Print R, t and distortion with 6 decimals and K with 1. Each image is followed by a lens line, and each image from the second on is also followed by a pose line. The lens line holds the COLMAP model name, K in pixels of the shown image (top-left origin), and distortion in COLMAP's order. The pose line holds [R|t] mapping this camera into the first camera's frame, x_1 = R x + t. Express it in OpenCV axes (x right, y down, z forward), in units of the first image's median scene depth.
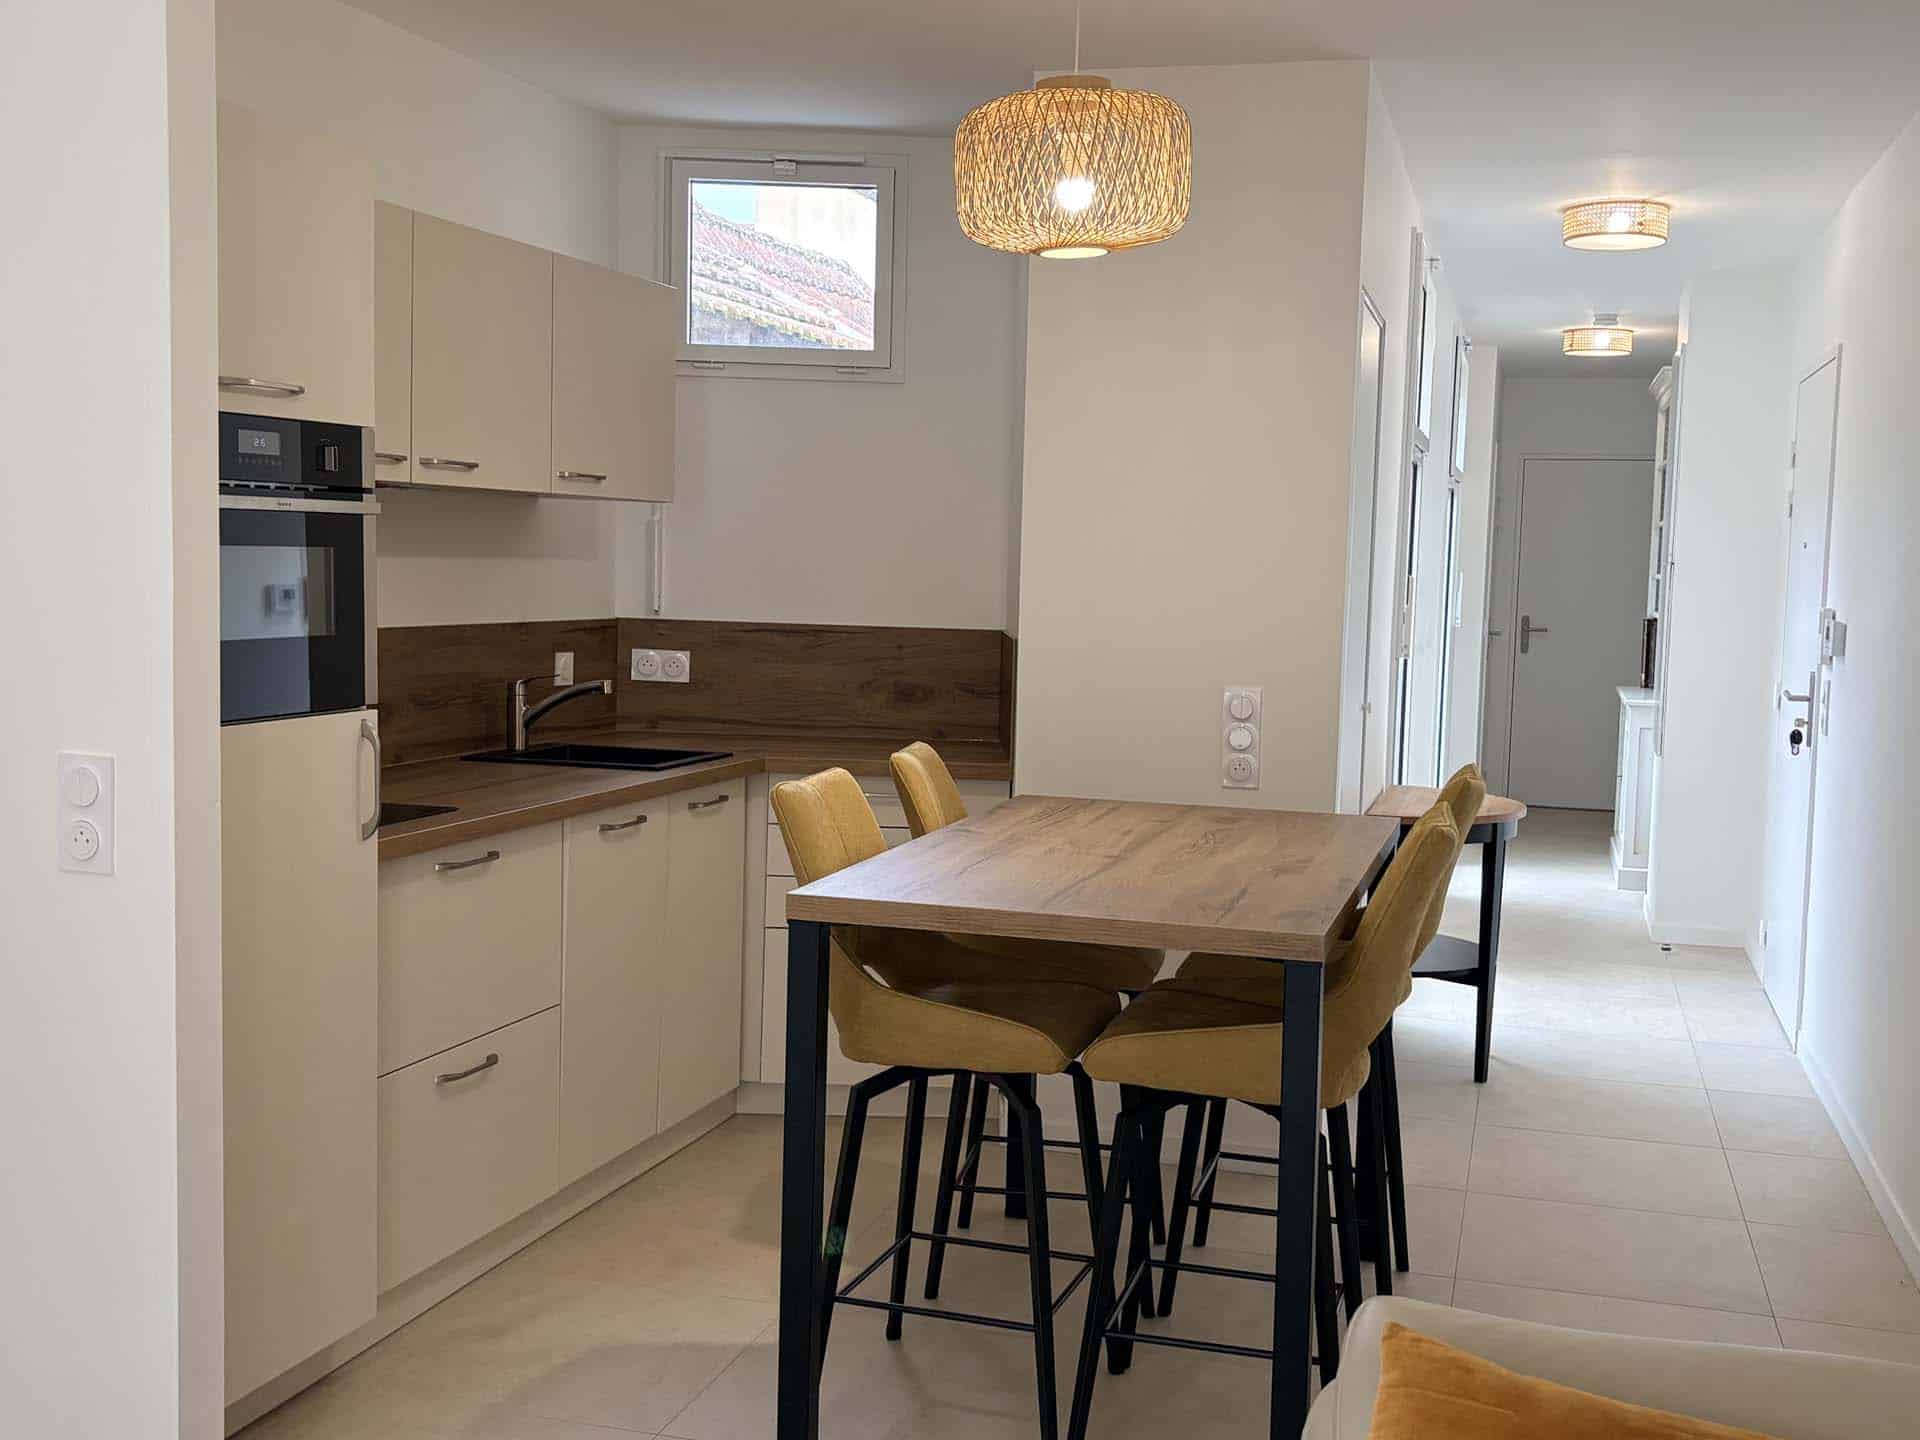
lens RADIAL K [[2050.3, 0, 960.0], [0, 2050.3, 720.0], [0, 0, 1]] dist [0.141512, -0.414588]
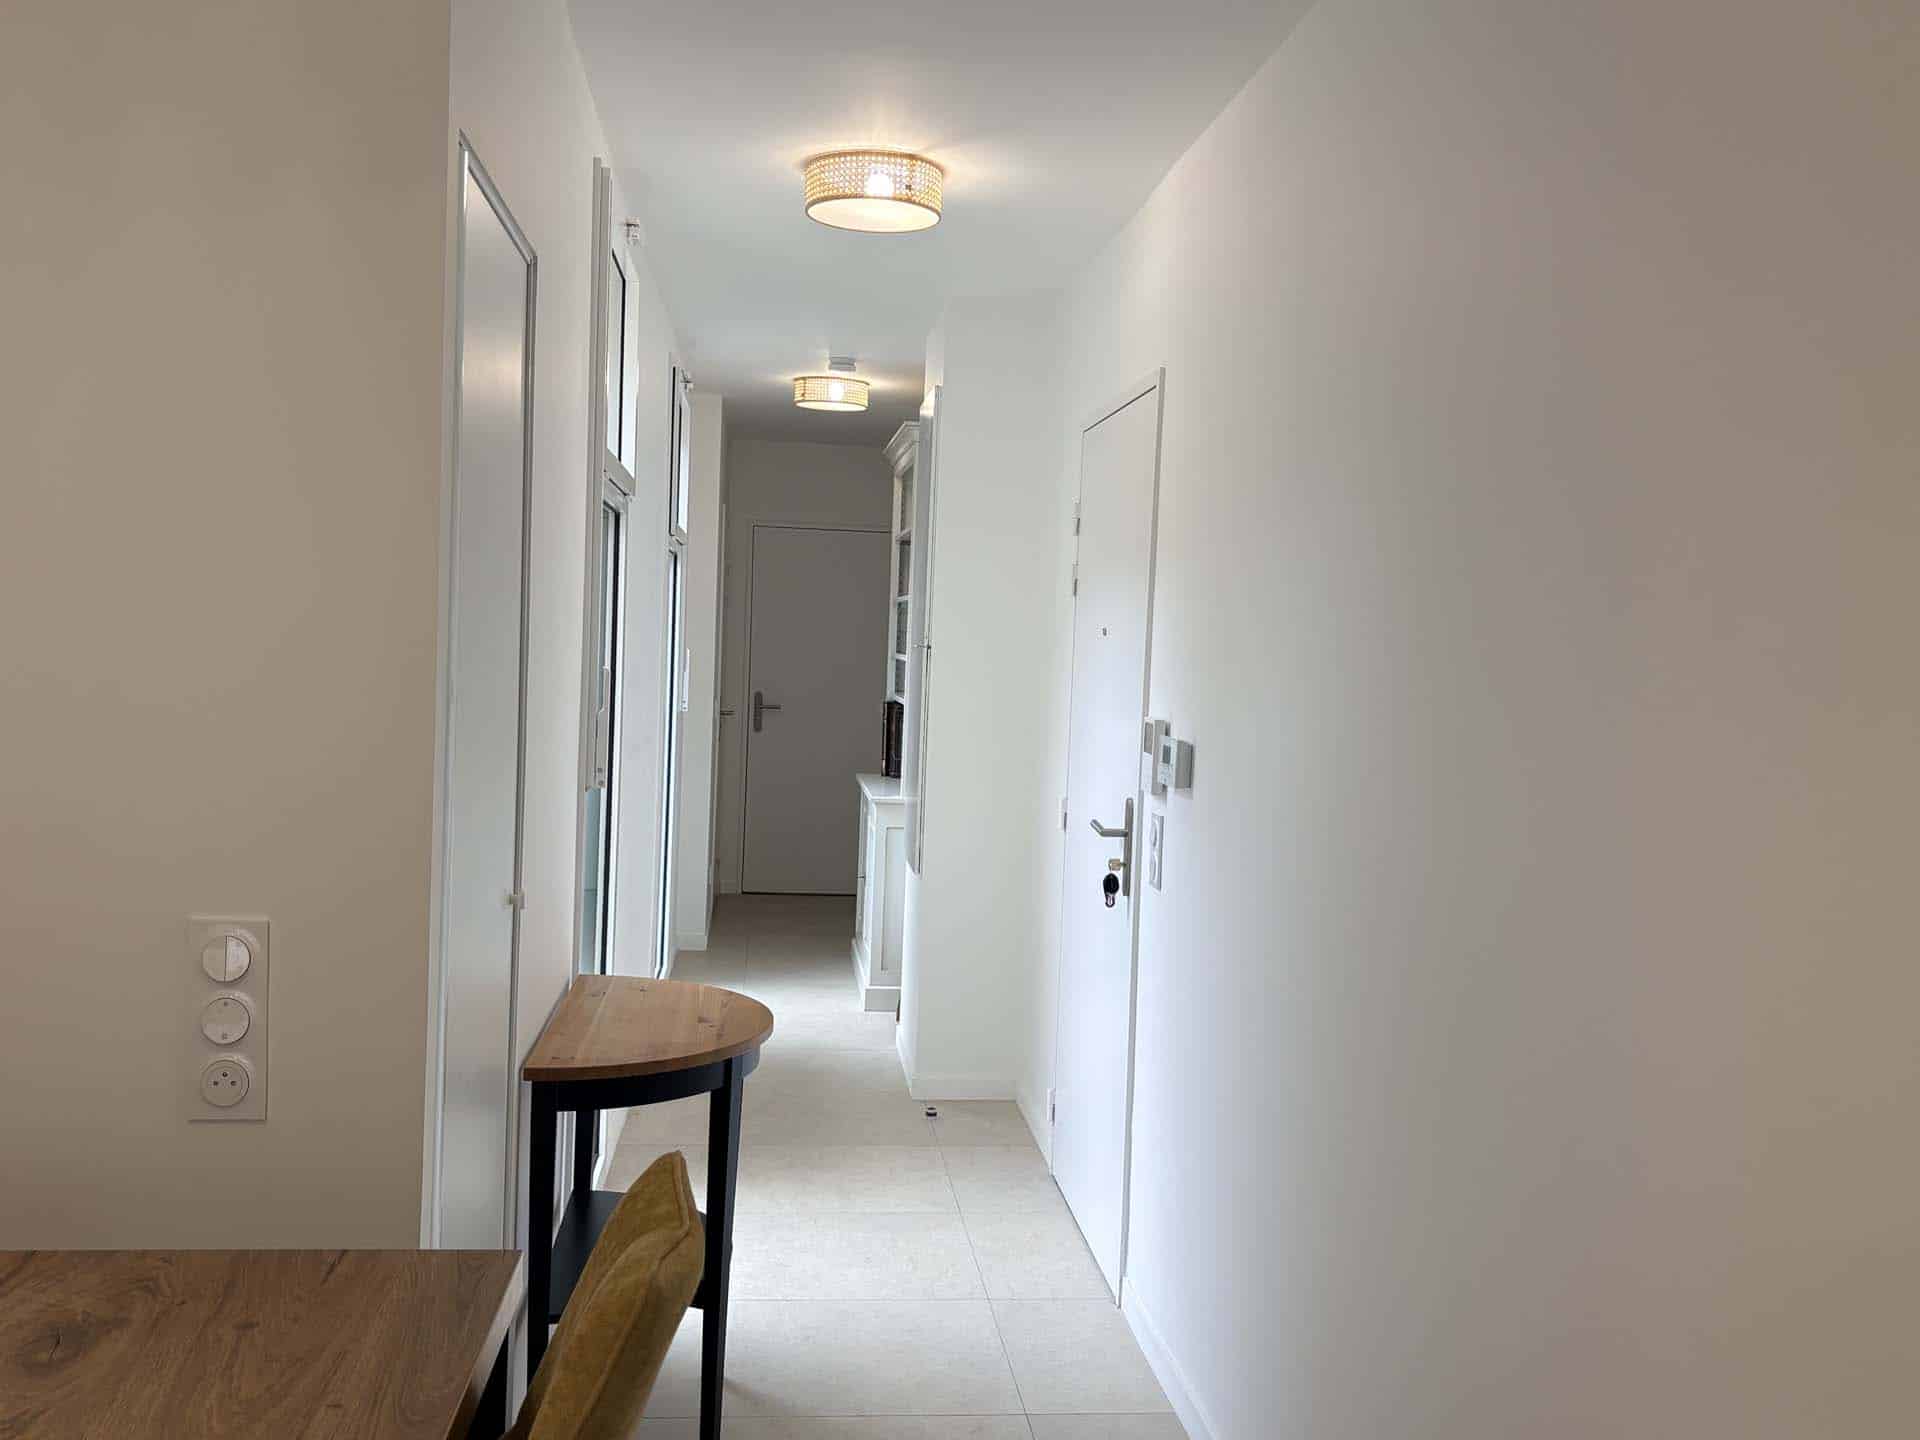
lens RADIAL K [[1781.3, 0, 960.0], [0, 1781.3, 720.0], [0, 0, 1]] dist [0.102765, -0.009840]
pose [[0.927784, -0.008803, 0.373015, 0.096589], [0.017099, 0.999674, -0.018938, -0.036254], [-0.372726, 0.023949, 0.927632, 0.368721]]
